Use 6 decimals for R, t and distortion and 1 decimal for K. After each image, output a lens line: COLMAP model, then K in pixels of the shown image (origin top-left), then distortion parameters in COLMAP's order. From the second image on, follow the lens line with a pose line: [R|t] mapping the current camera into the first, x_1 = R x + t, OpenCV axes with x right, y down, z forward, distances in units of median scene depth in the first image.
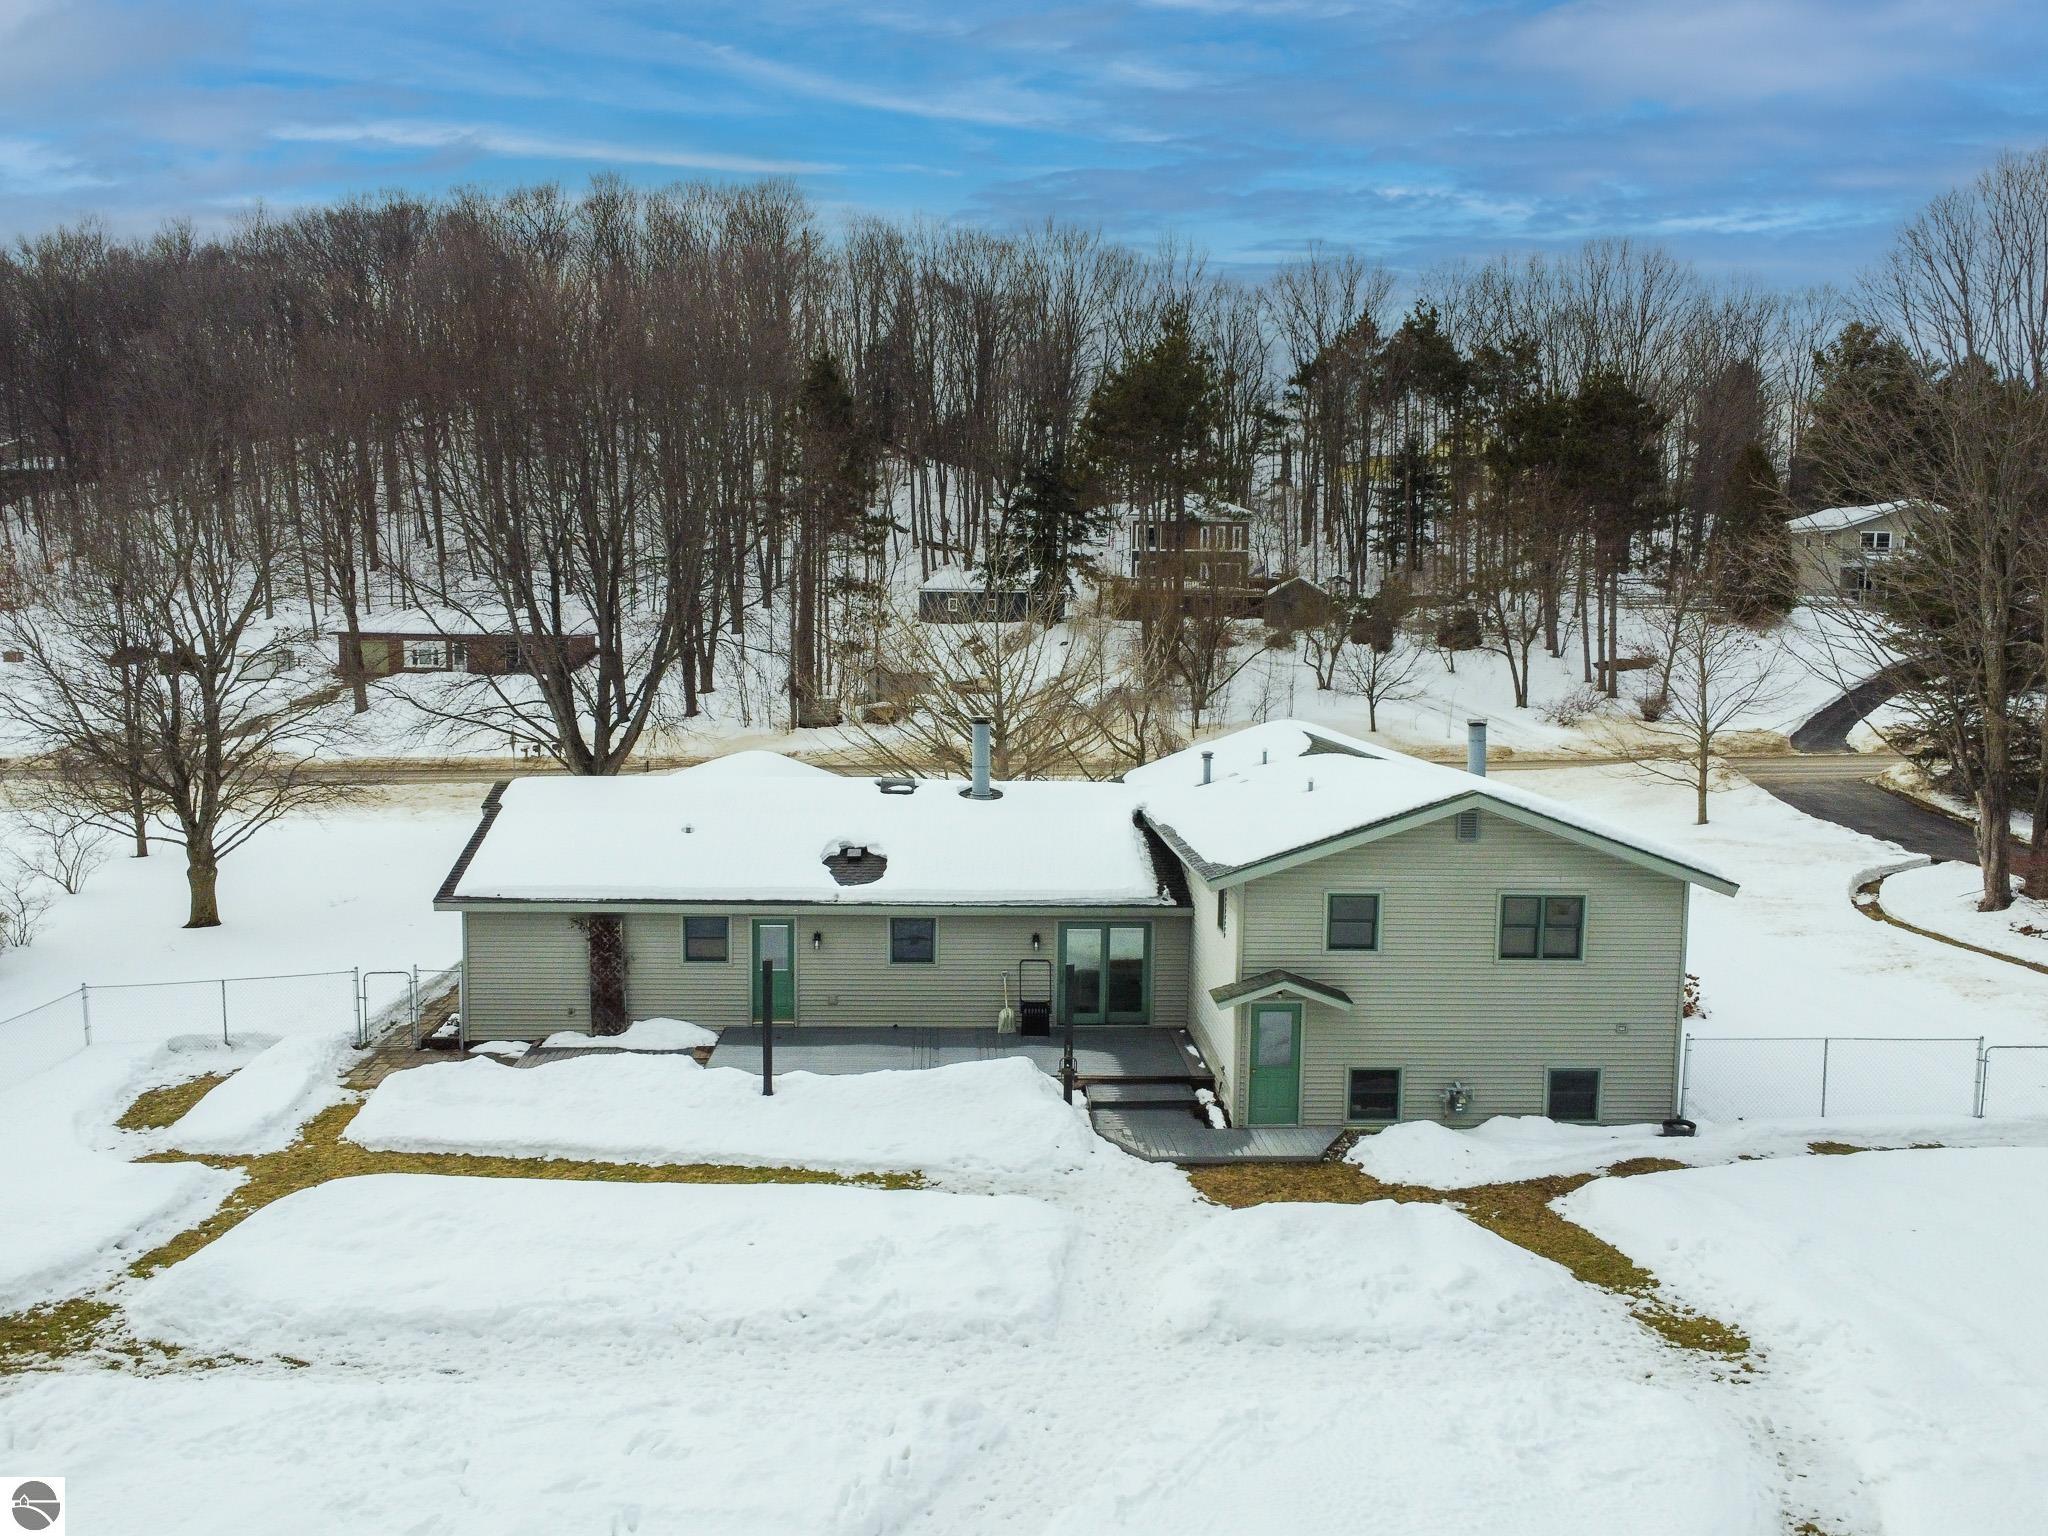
lens RADIAL K [[1541.2, 0, 1008.0], [0, 1541.2, 765.6], [0, 0, 1]] dist [0.004796, -0.010798]
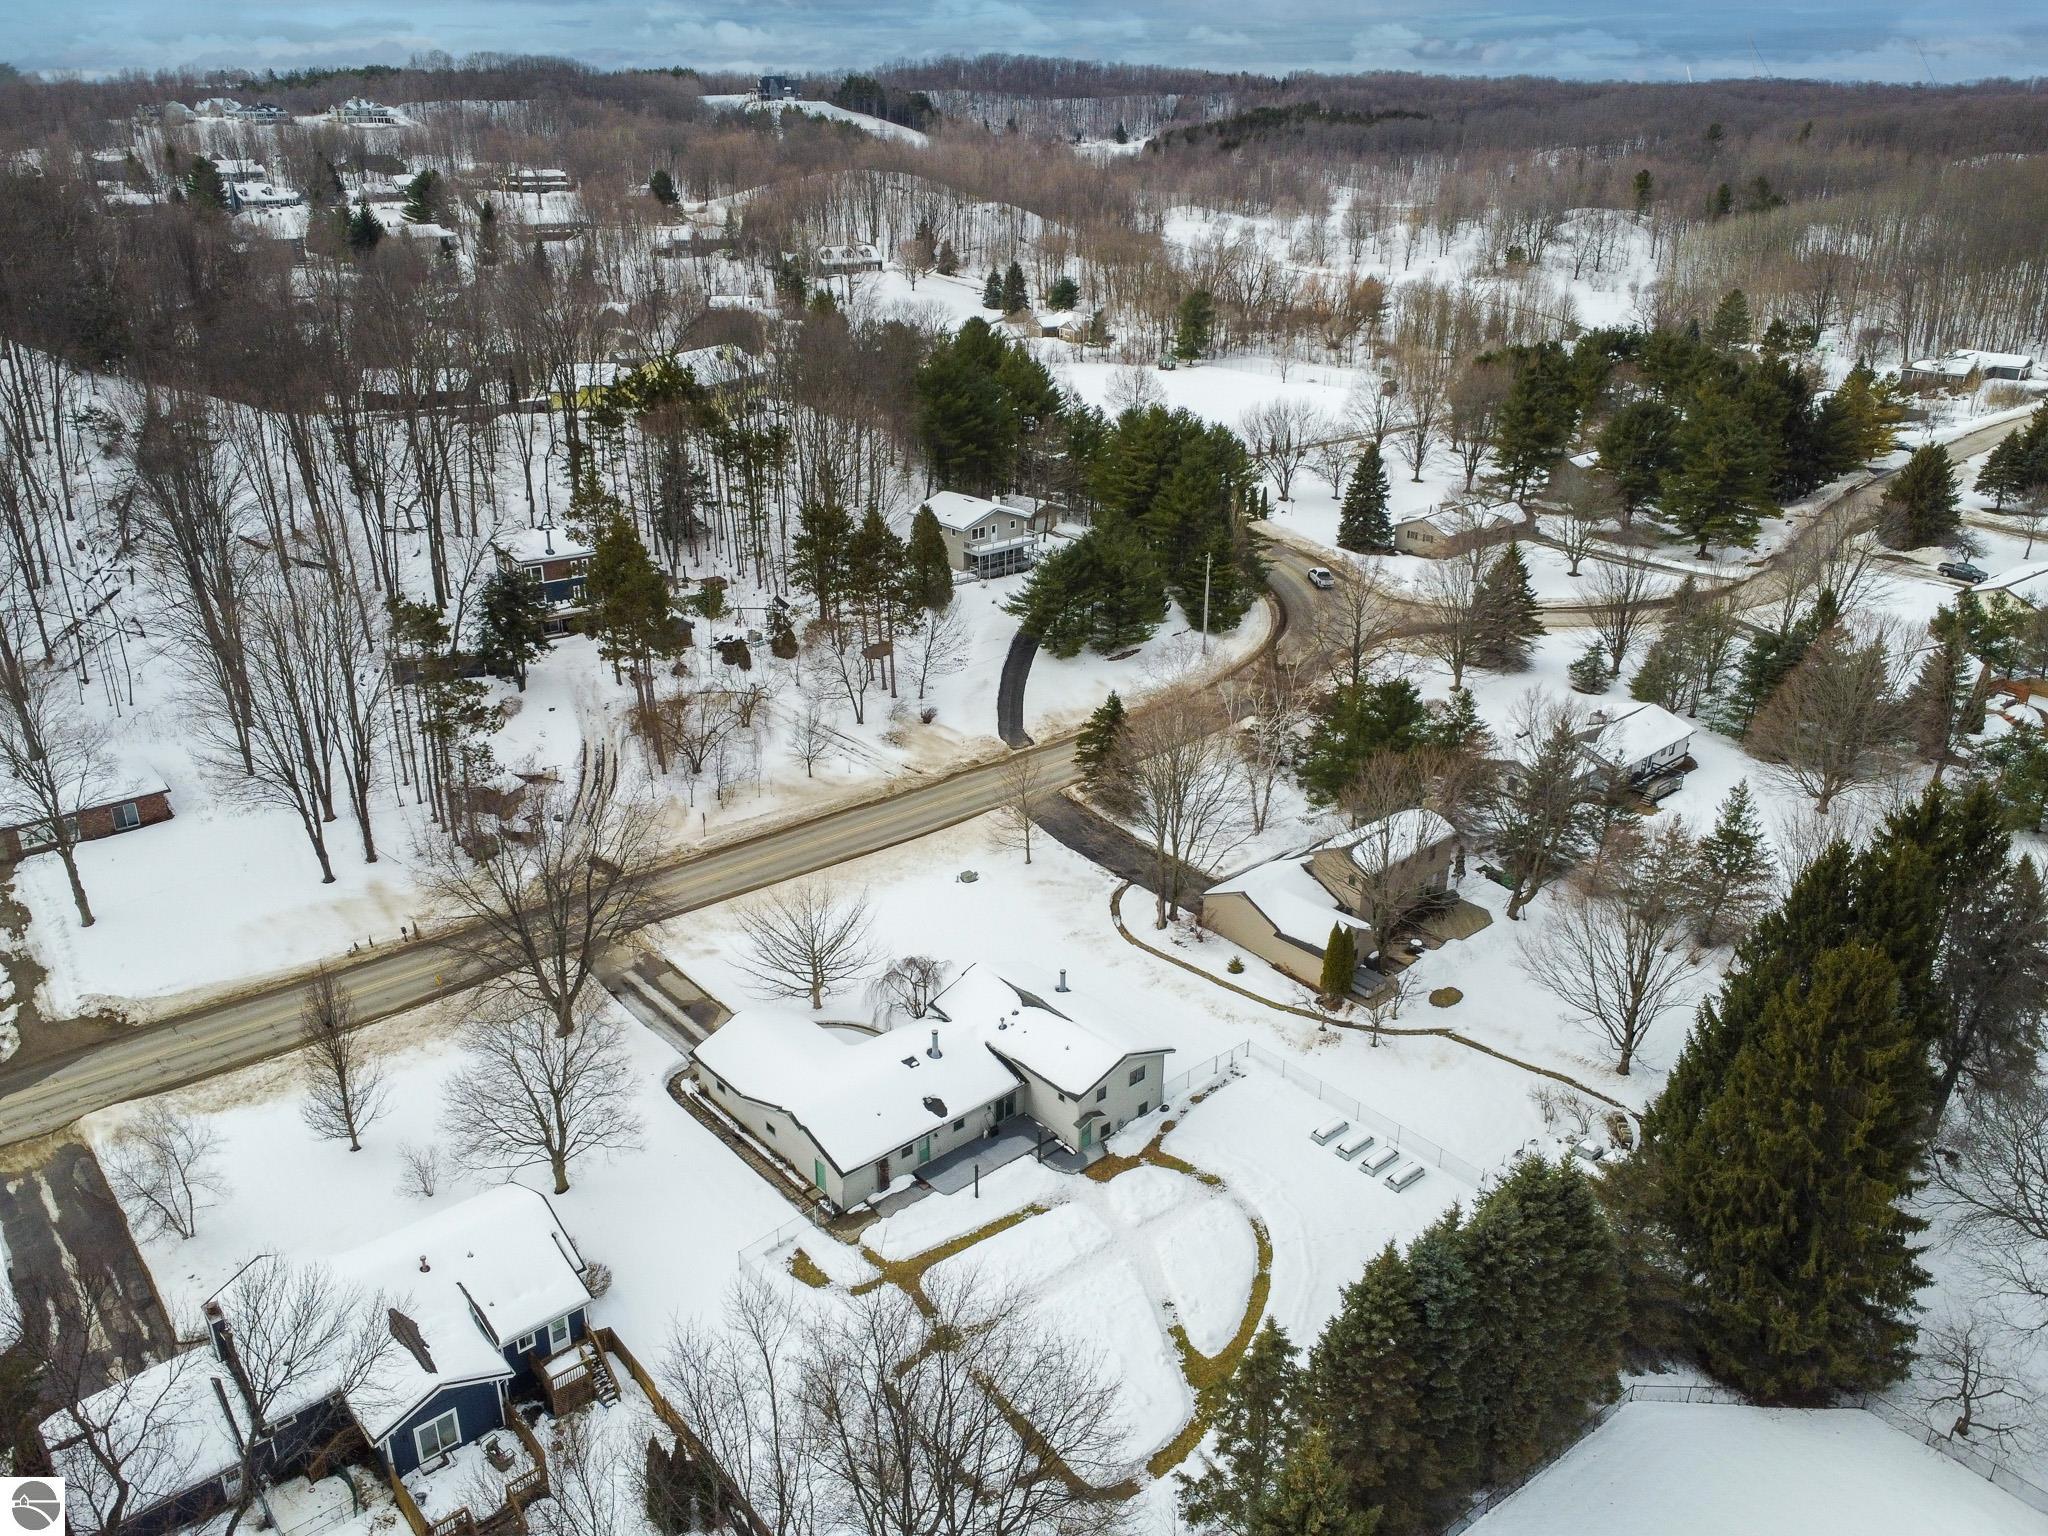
lens RADIAL K [[1541.2, 0, 1018.5], [0, 1541.2, 753.4], [0, 0, 1]] dist [0.004796, -0.010798]
pose [[0.774933, -0.251342, 0.579919, -1.884813], [0.067248, 0.945110, 0.319757, -1.880437], [-0.628456, -0.208792, 0.749299, -1.500933]]
